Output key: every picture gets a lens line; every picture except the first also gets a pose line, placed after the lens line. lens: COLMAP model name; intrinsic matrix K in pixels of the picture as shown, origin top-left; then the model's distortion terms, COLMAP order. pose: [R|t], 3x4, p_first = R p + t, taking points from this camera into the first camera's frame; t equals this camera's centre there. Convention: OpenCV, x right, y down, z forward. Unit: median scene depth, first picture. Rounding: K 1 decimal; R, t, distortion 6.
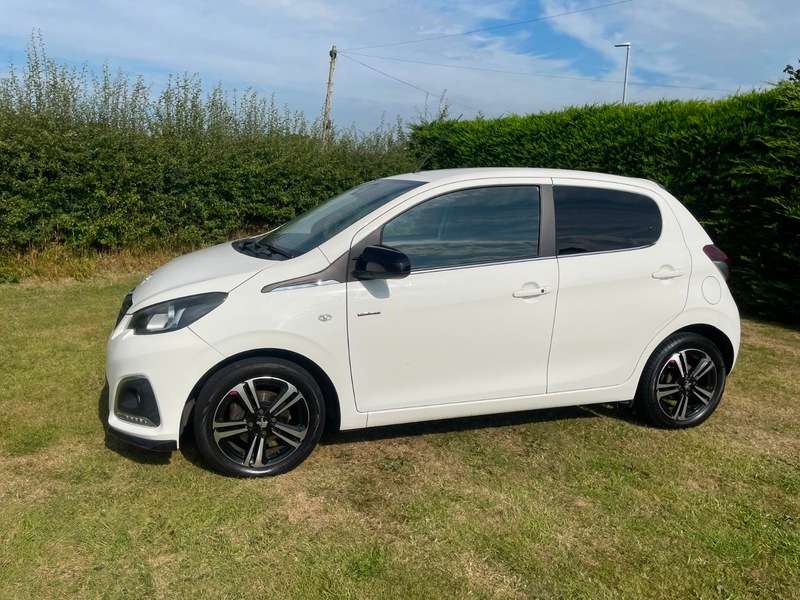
lens RADIAL K [[604.4, 0, 401.5], [0, 604.4, 292.1], [0, 0, 1]] dist [0.086795, -0.113245]
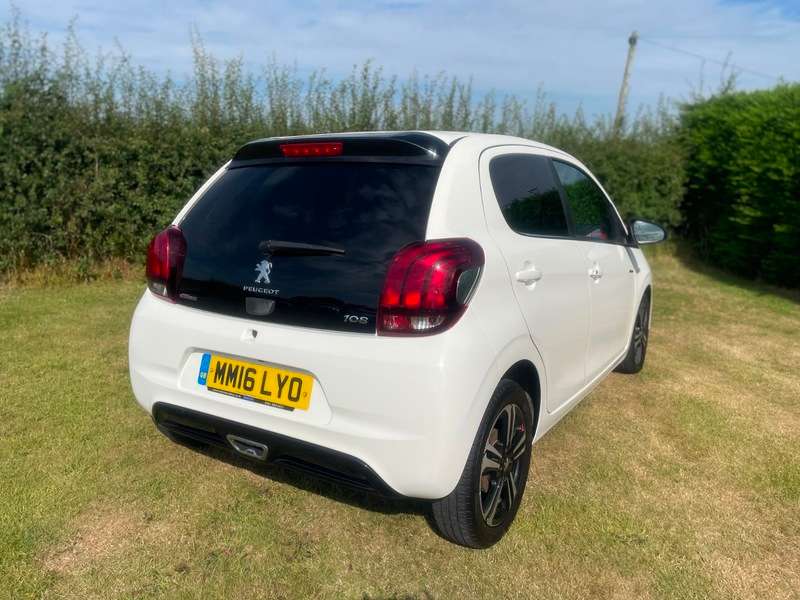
lens RADIAL K [[604.4, 0, 400.5], [0, 604.4, 298.9], [0, 0, 1]] dist [0.086795, -0.113245]
pose [[0.875556, 0.070712, -0.477913, 0.174541], [-0.072591, 0.997255, 0.014564, -0.029901], [0.477632, 0.021941, 0.878286, 0.292813]]
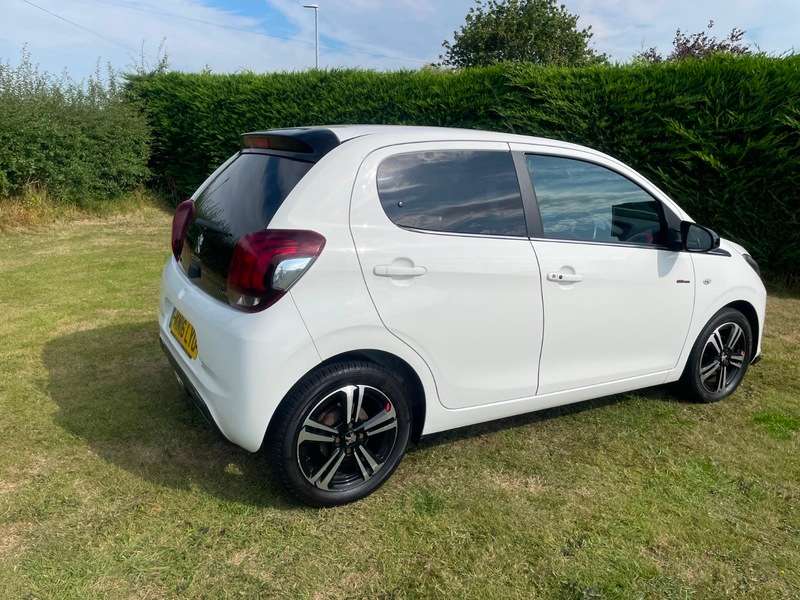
lens RADIAL K [[604.4, 0, 407.1], [0, 604.4, 293.0], [0, 0, 1]] dist [0.086795, -0.113245]
pose [[0.871148, -0.113181, 0.477798, -0.165021], [0.081178, 0.992879, 0.087184, -0.007990], [-0.484264, -0.037163, 0.874133, 0.020275]]
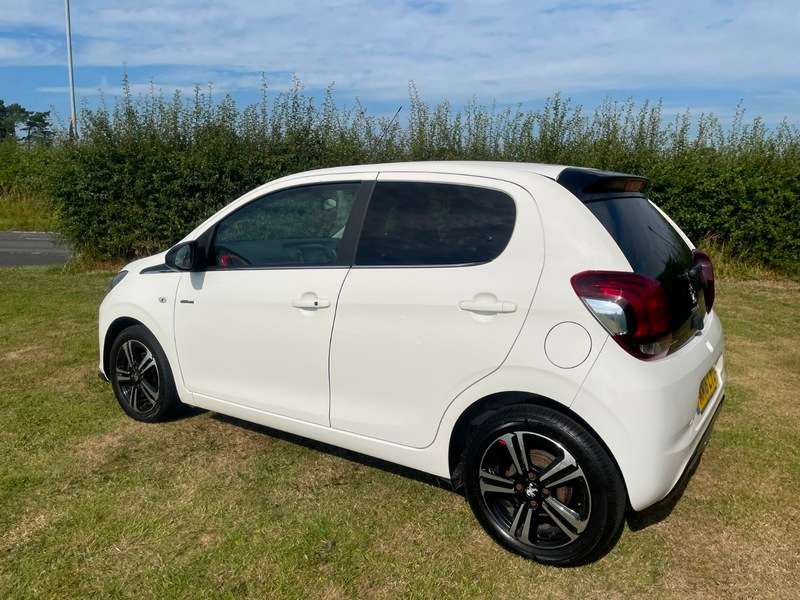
lens RADIAL K [[604.4, 0, 406.4], [0, 604.4, 296.3], [0, 0, 1]] dist [0.086795, -0.113245]
pose [[0.611596, 0.101810, -0.784593, 0.402493], [-0.127286, 0.991429, 0.029428, -0.021900], [0.780864, 0.081870, 0.619313, 0.233196]]
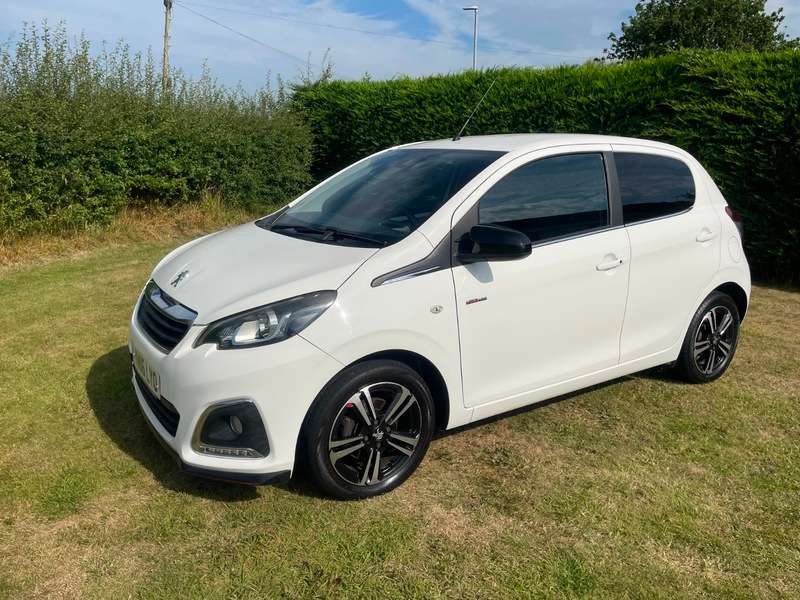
lens RADIAL K [[604.4, 0, 411.1], [0, 604.4, 295.5], [0, 0, 1]] dist [0.086795, -0.113245]
pose [[0.962595, -0.079624, 0.258982, -0.143949], [0.063210, 0.995463, 0.071113, -0.015961], [-0.263469, -0.052082, 0.963261, 0.056996]]
